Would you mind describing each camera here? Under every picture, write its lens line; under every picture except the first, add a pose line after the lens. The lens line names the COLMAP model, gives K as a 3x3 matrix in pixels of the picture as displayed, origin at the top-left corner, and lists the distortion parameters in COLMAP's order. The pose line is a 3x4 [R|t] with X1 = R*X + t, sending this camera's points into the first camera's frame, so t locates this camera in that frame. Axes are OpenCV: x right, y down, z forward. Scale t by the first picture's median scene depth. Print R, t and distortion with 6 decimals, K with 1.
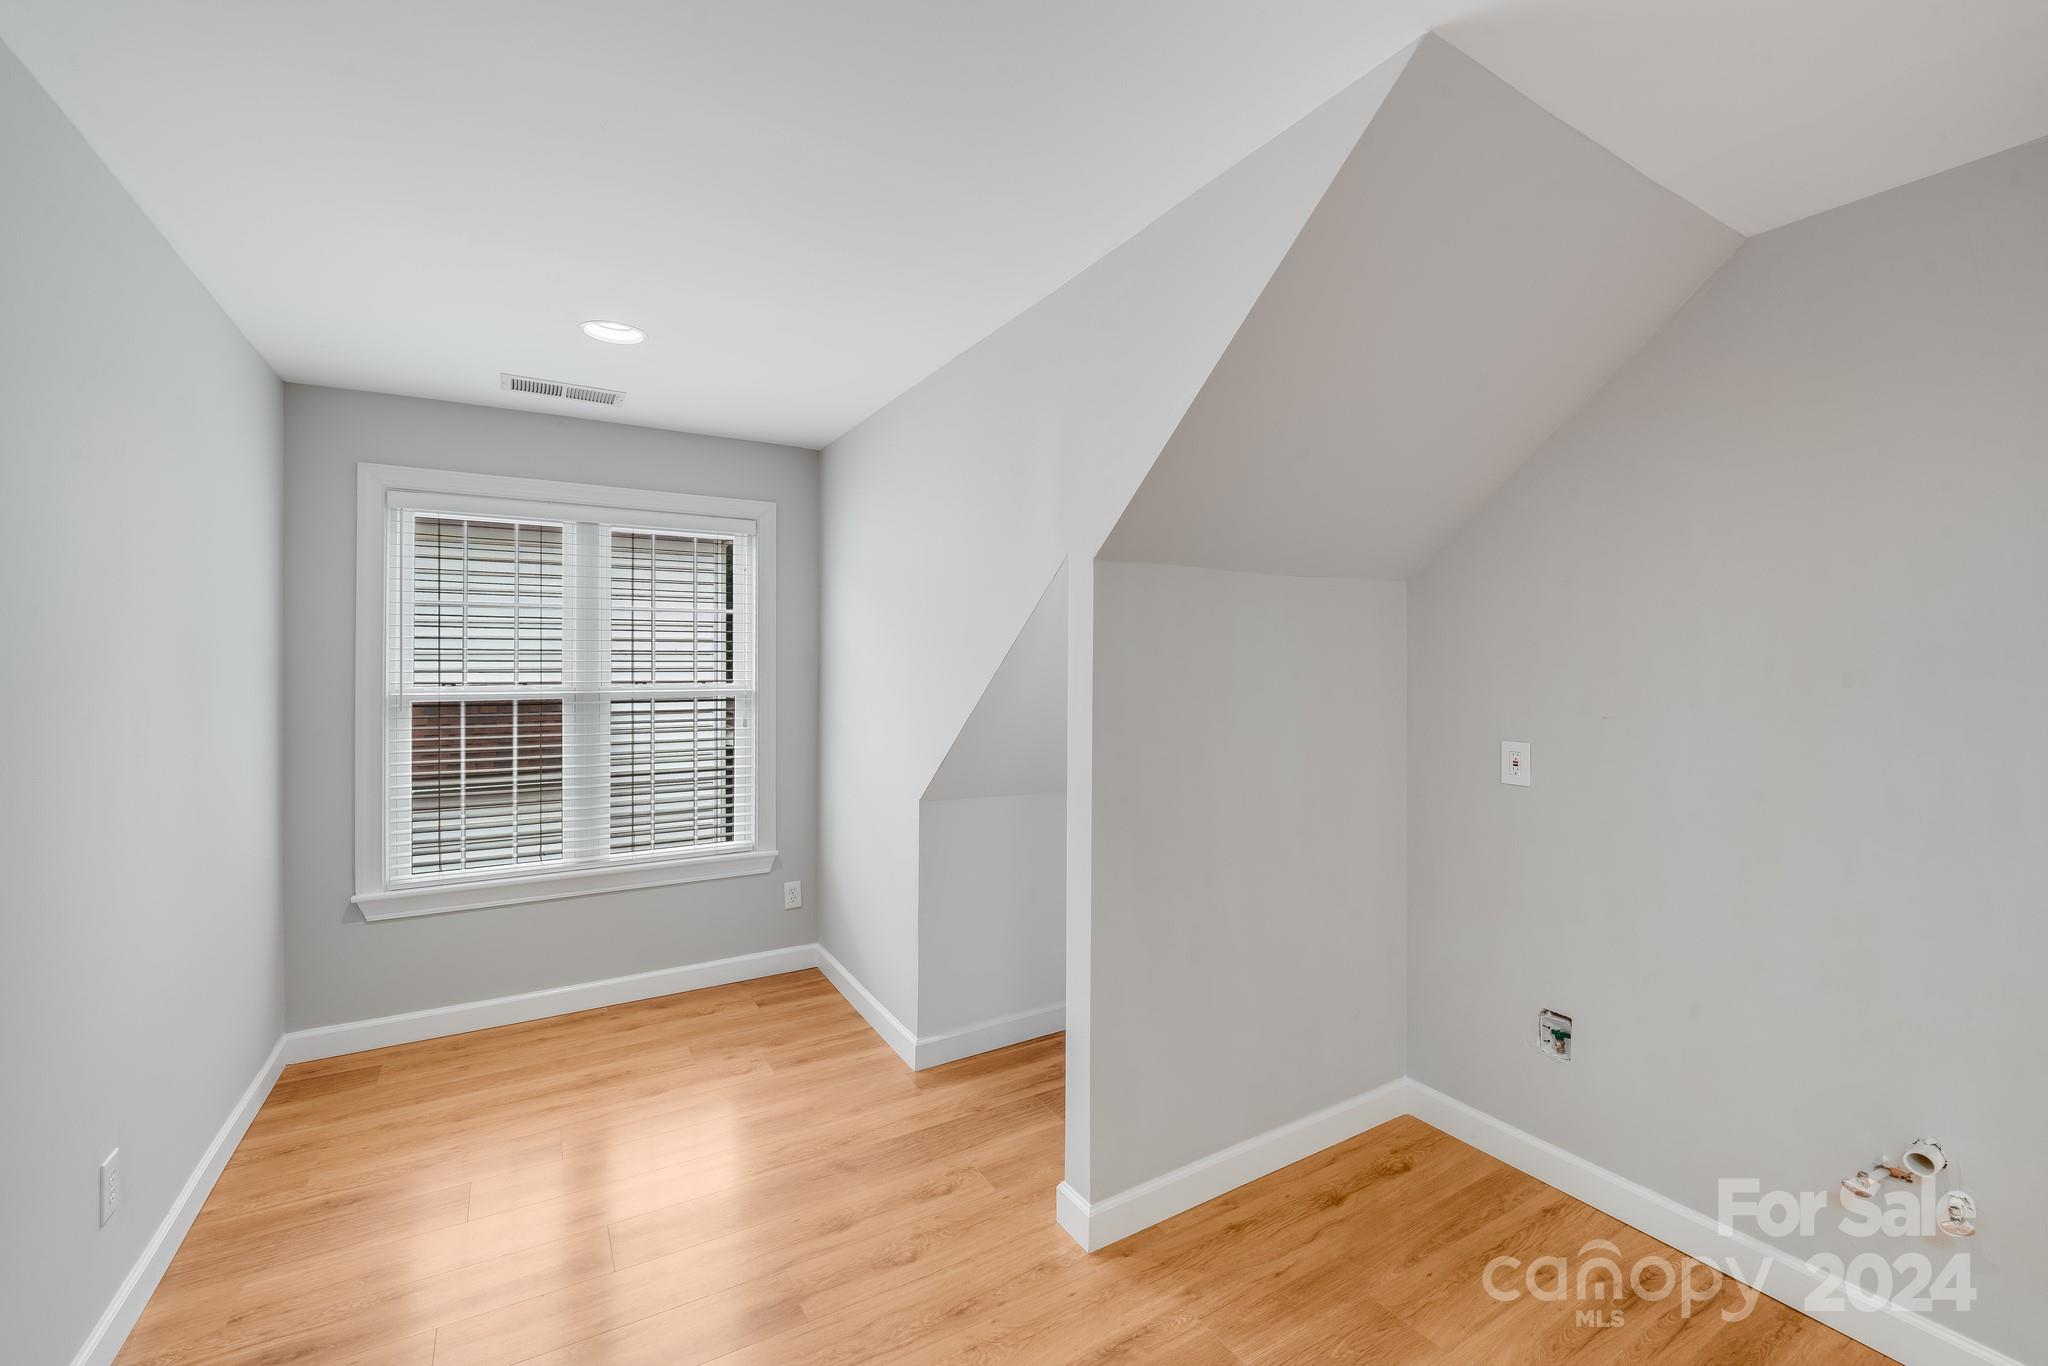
lens RADIAL K [[829.0, 0, 1023.4], [0, 829.0, 656.1], [0, 0, 1]] dist [-0.001764, -0.011883]
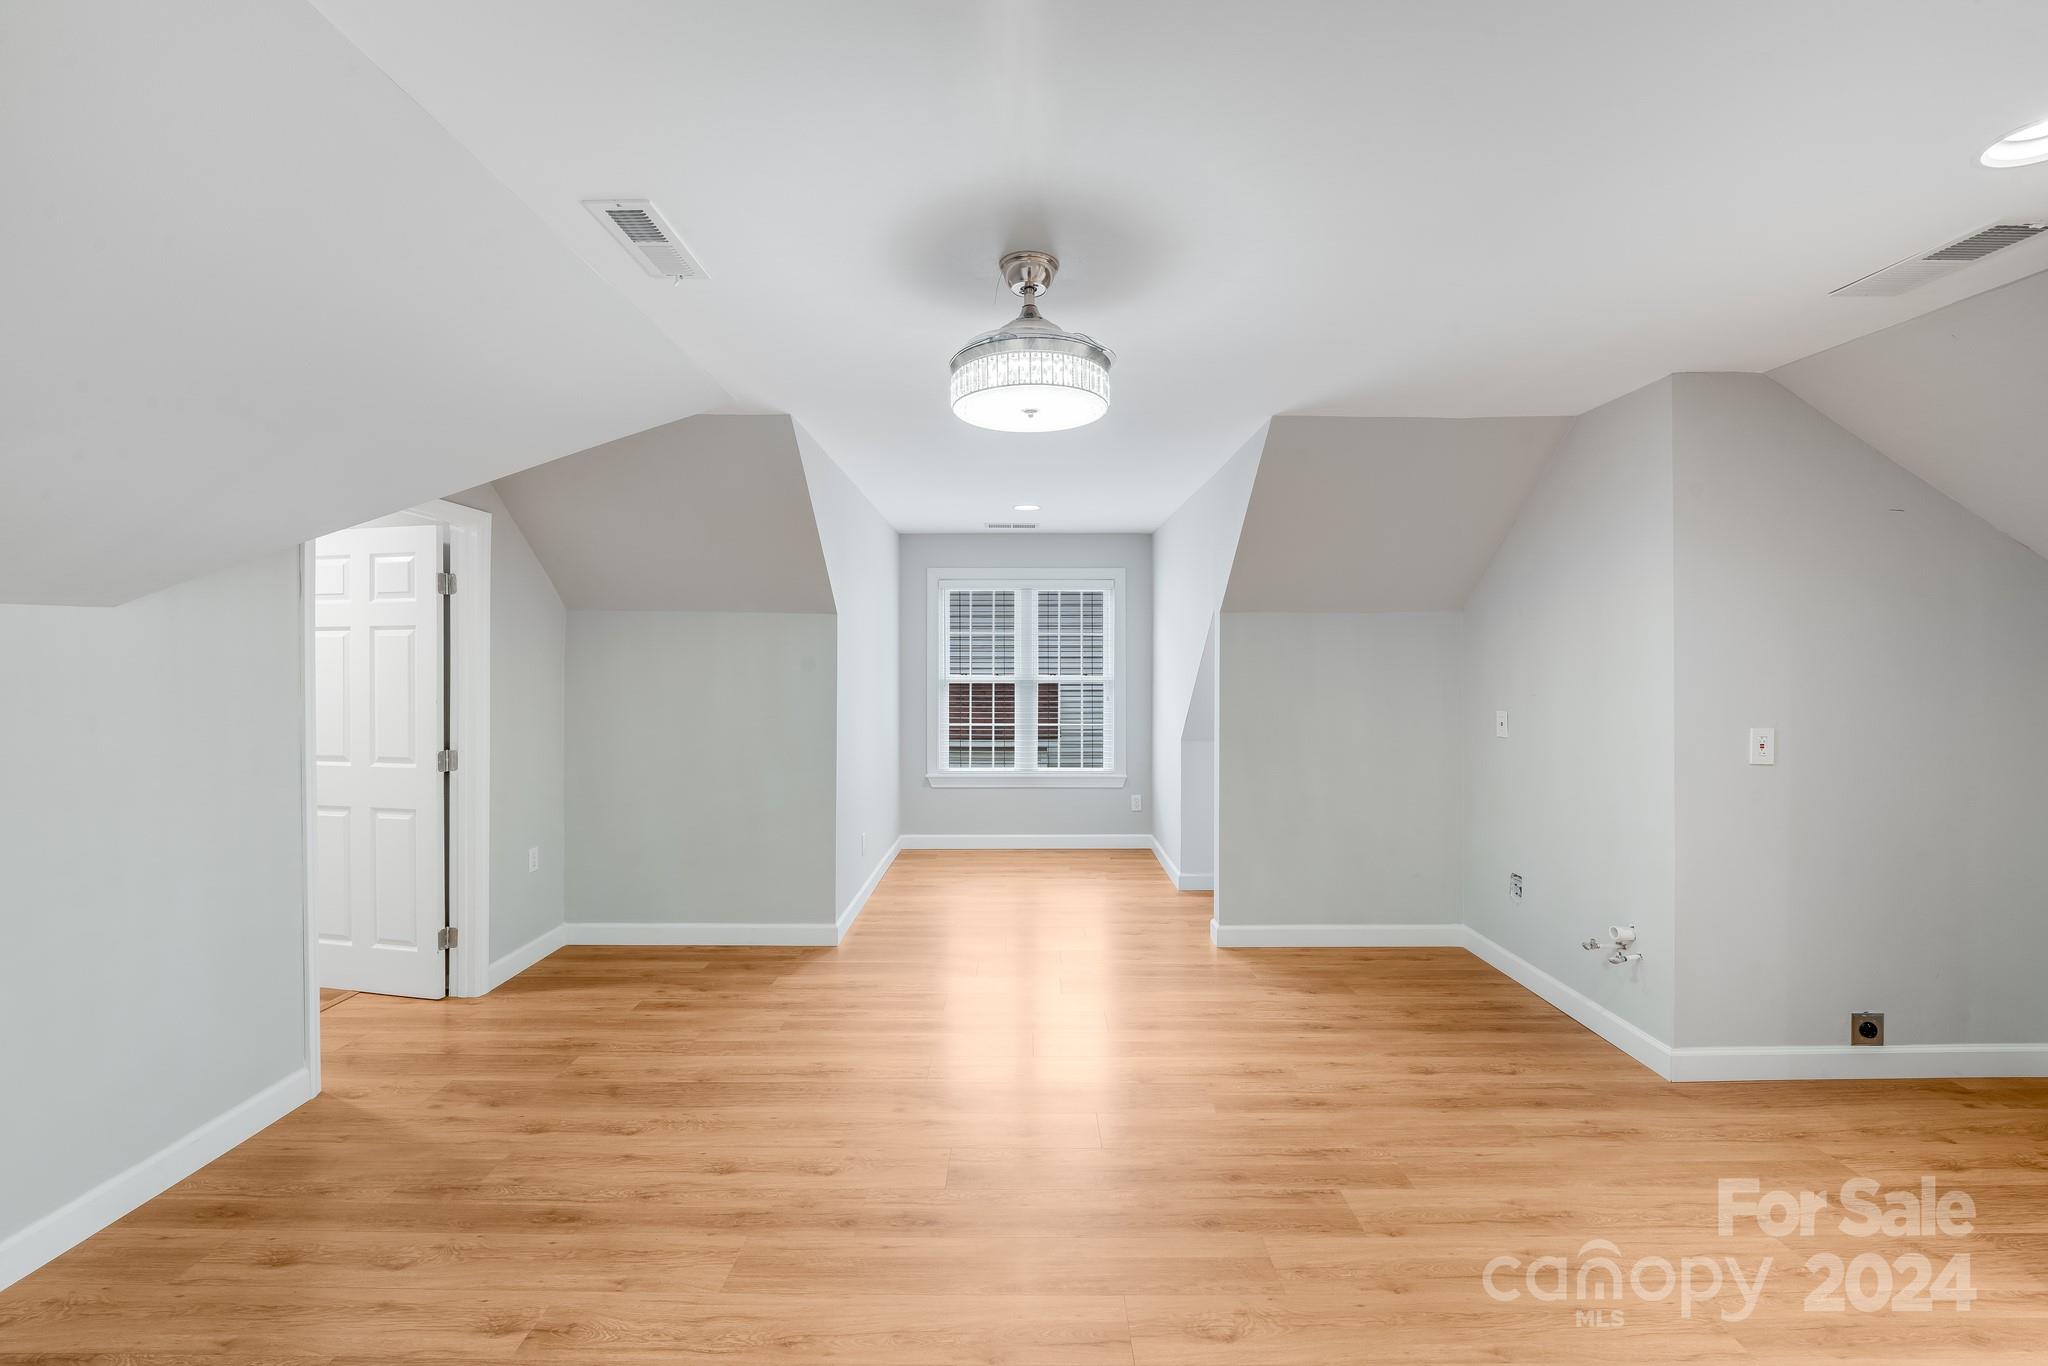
lens RADIAL K [[845.1, 0, 1029.4], [0, 845.1, 663.2], [0, 0, 1]] dist [-0.001079, -0.004696]
pose [[0.860271, -0.002875, -0.509829, 0.501752], [0.006797, 0.999960, 0.005829, -0.004622], [0.509791, -0.008480, 0.860256, -0.706585]]
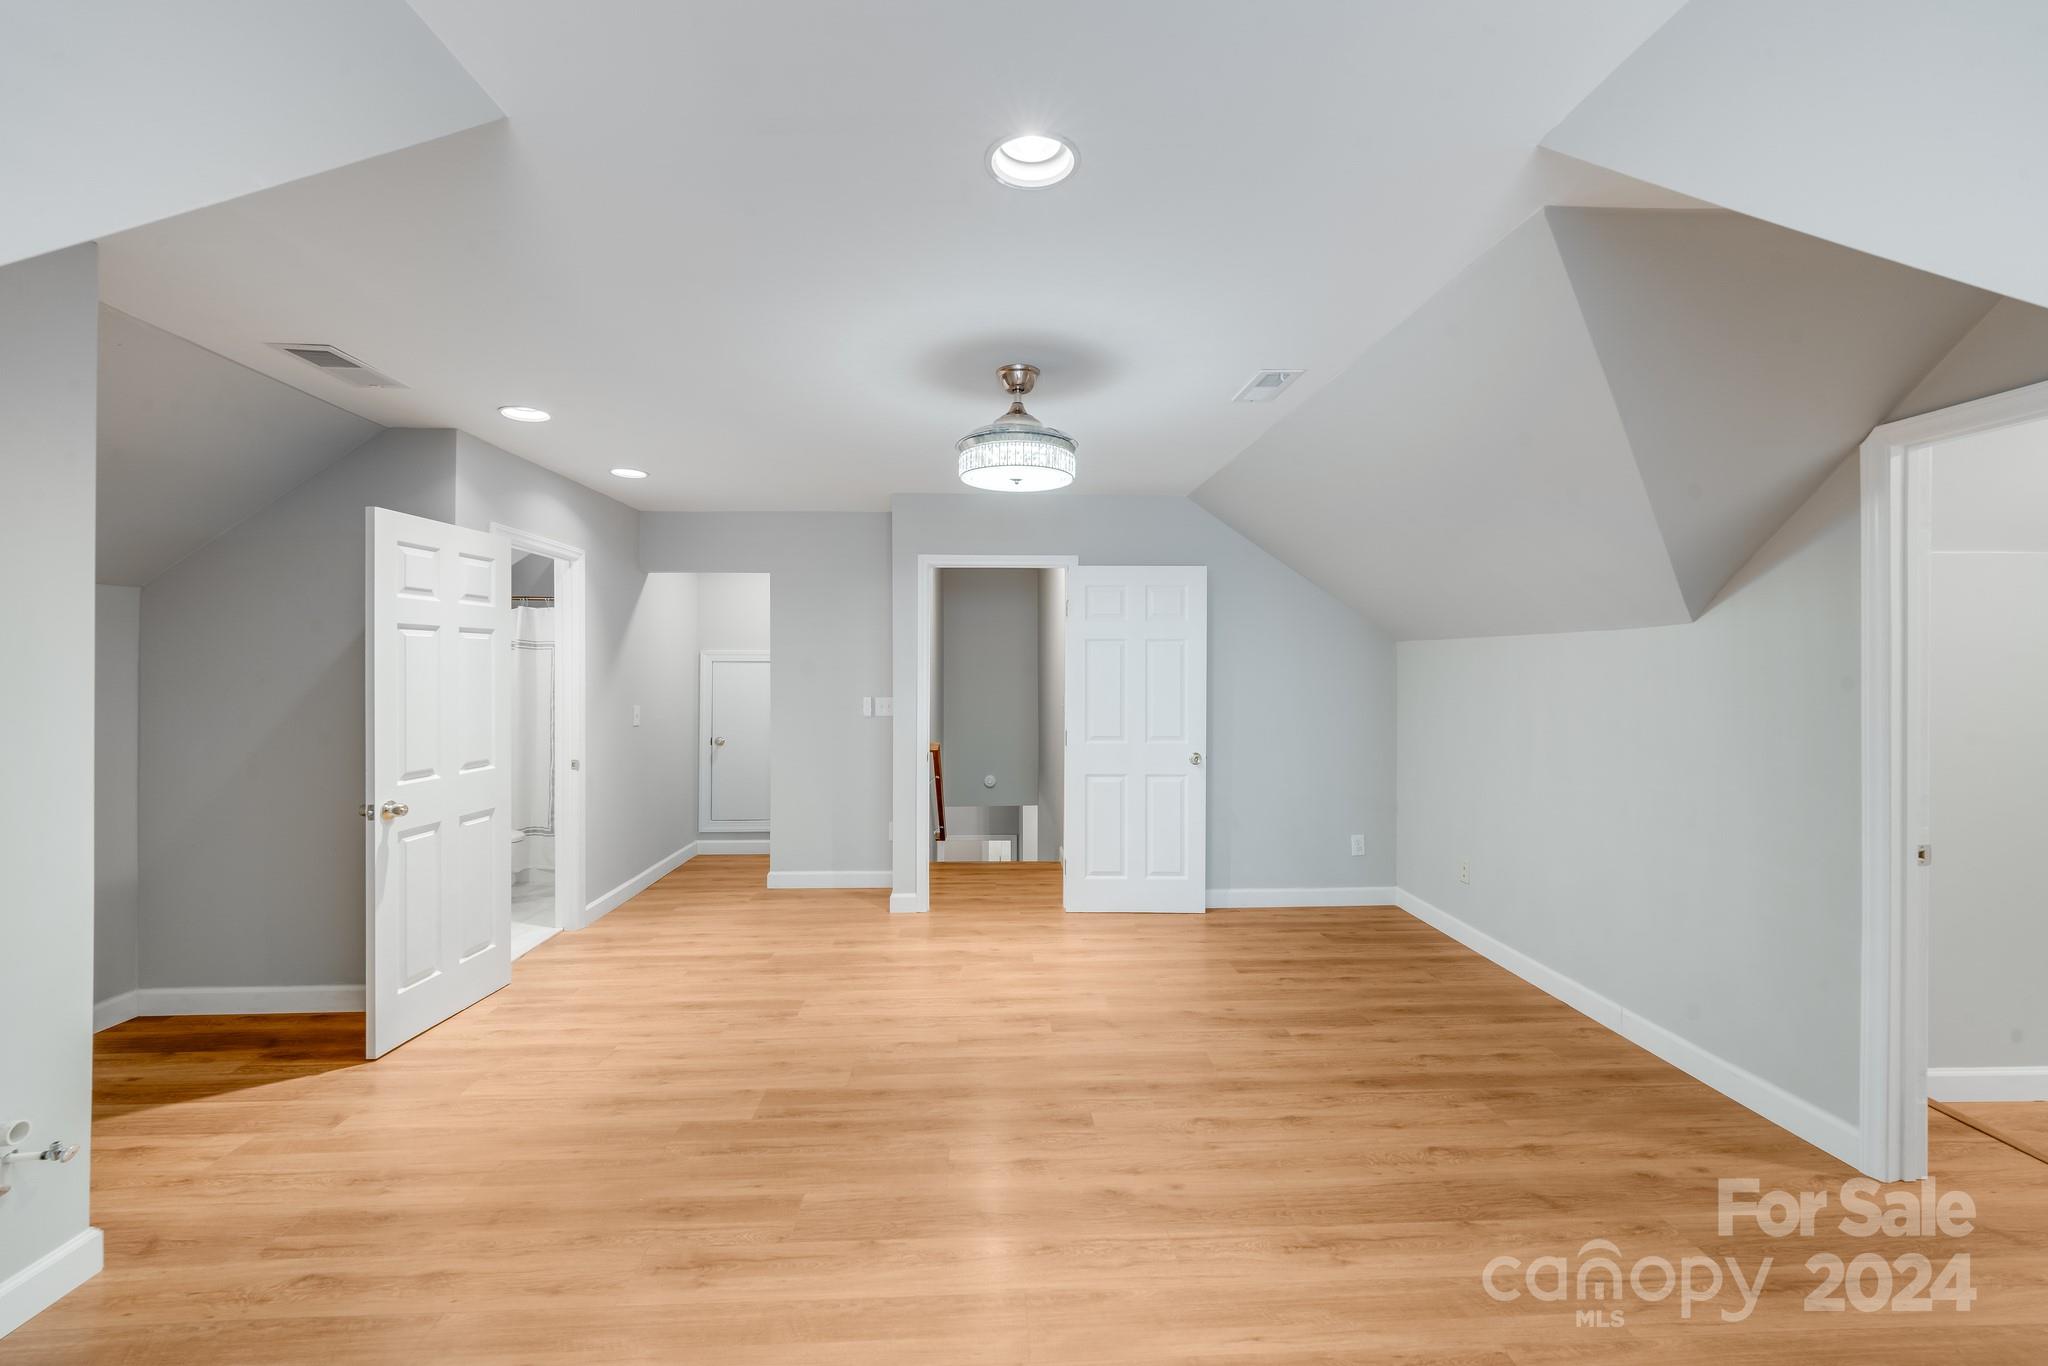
lens RADIAL K [[820.1, 0, 1029.6], [0, 820.1, 668.0], [0, 0, 1]] dist [0.000664, -0.000013]
pose [[-0.883954, -0.004222, 0.467556, -0.302960], [-0.006252, 0.999977, -0.002790, 0.005360], [-0.467533, -0.005389, -0.883959, 0.712368]]
